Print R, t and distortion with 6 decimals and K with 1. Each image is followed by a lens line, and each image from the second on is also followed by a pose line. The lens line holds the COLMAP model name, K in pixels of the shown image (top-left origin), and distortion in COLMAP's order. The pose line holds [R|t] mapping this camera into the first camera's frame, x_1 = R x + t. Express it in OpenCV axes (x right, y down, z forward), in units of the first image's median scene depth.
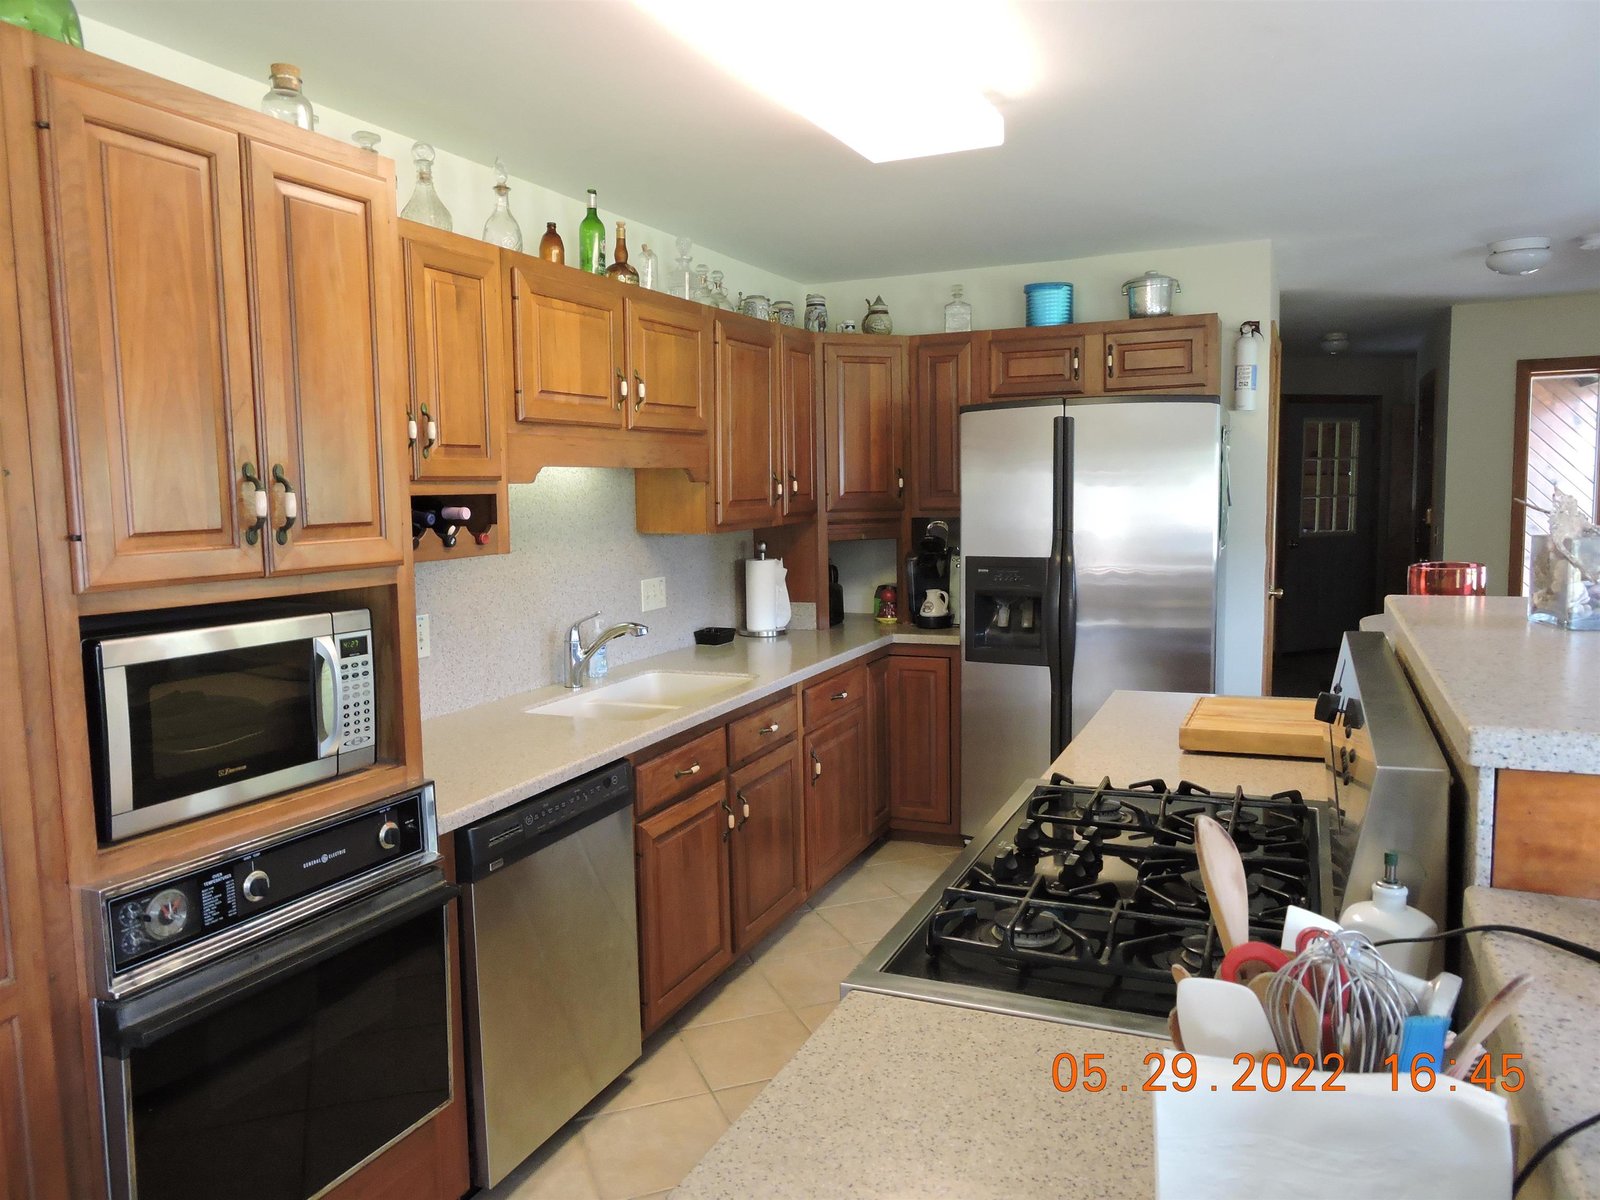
lens RADIAL K [[1136.7, 0, 804.3], [0, 1136.7, 607.3], [0, 0, 1]] dist [0.004943, -0.011518]
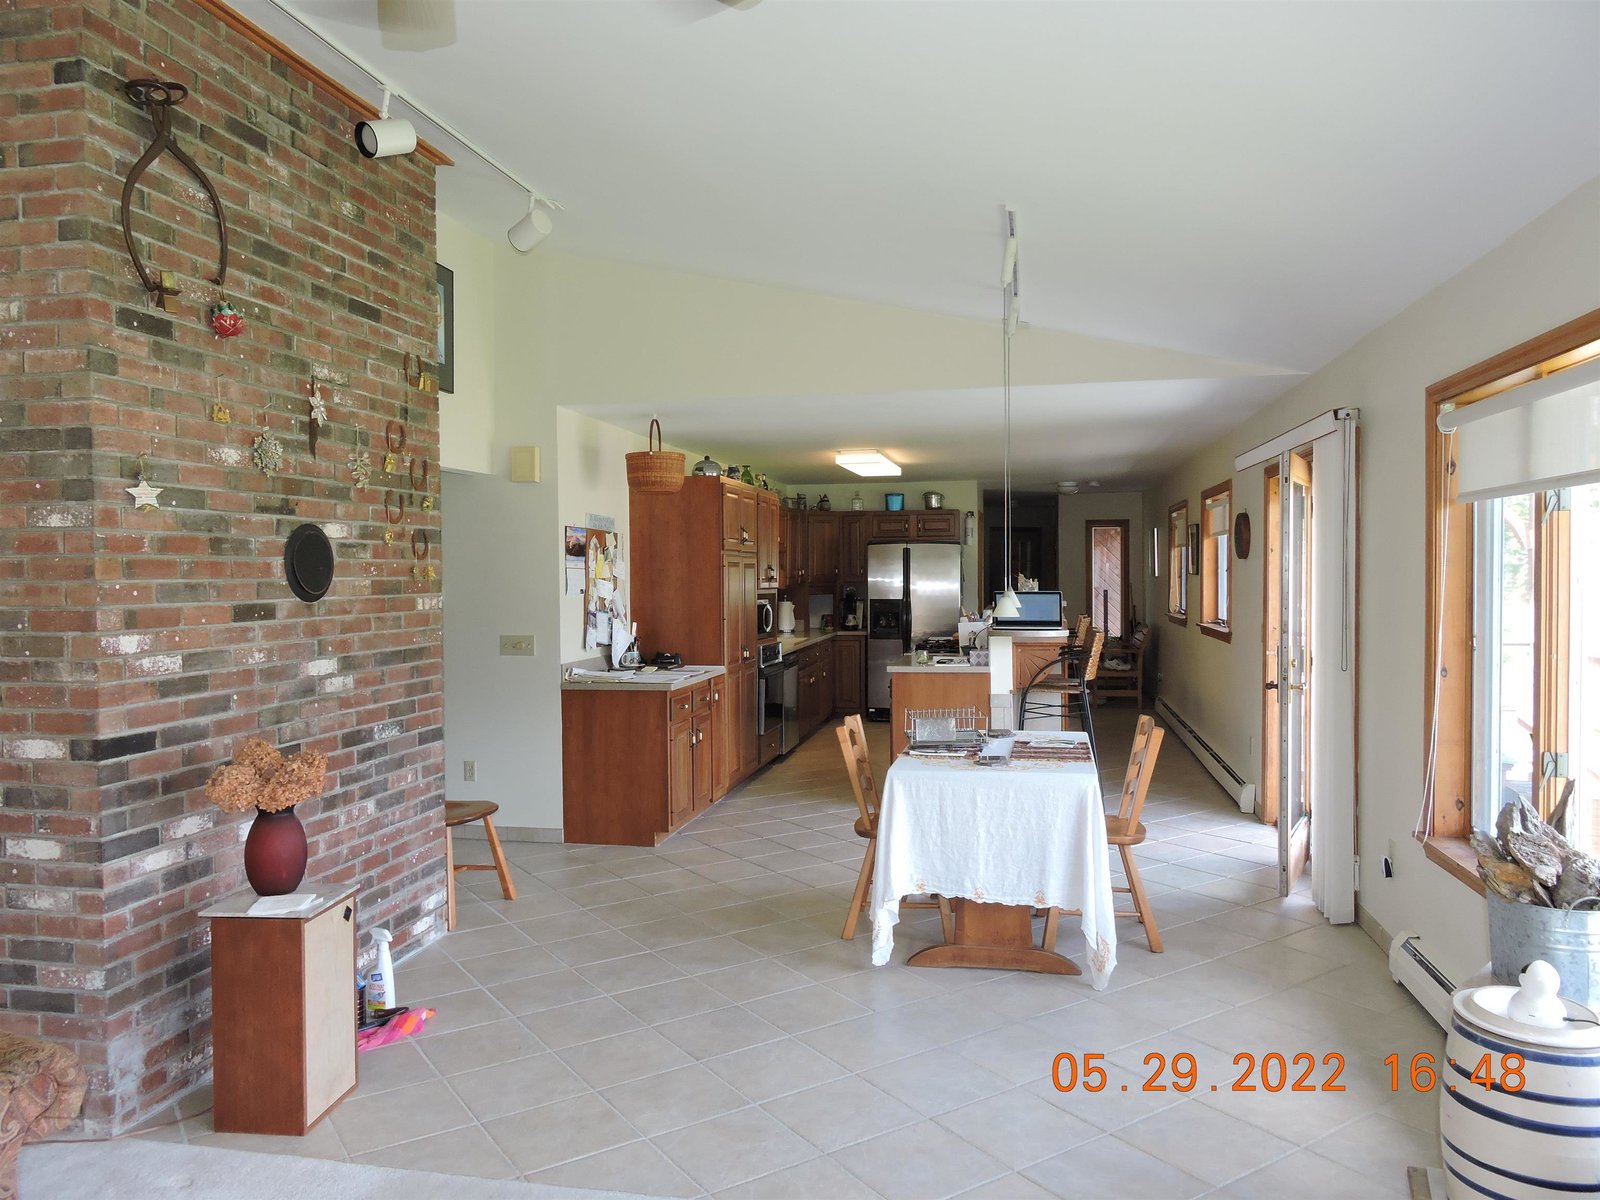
lens RADIAL K [[1136.7, 0, 804.3], [0, 1136.7, 607.3], [0, 0, 1]] dist [0.004943, -0.011518]
pose [[0.976481, 0.007864, 0.215460, -0.534917], [0.009321, 0.996860, -0.078629, 0.167709], [-0.215402, 0.078788, 0.973342, -1.426750]]
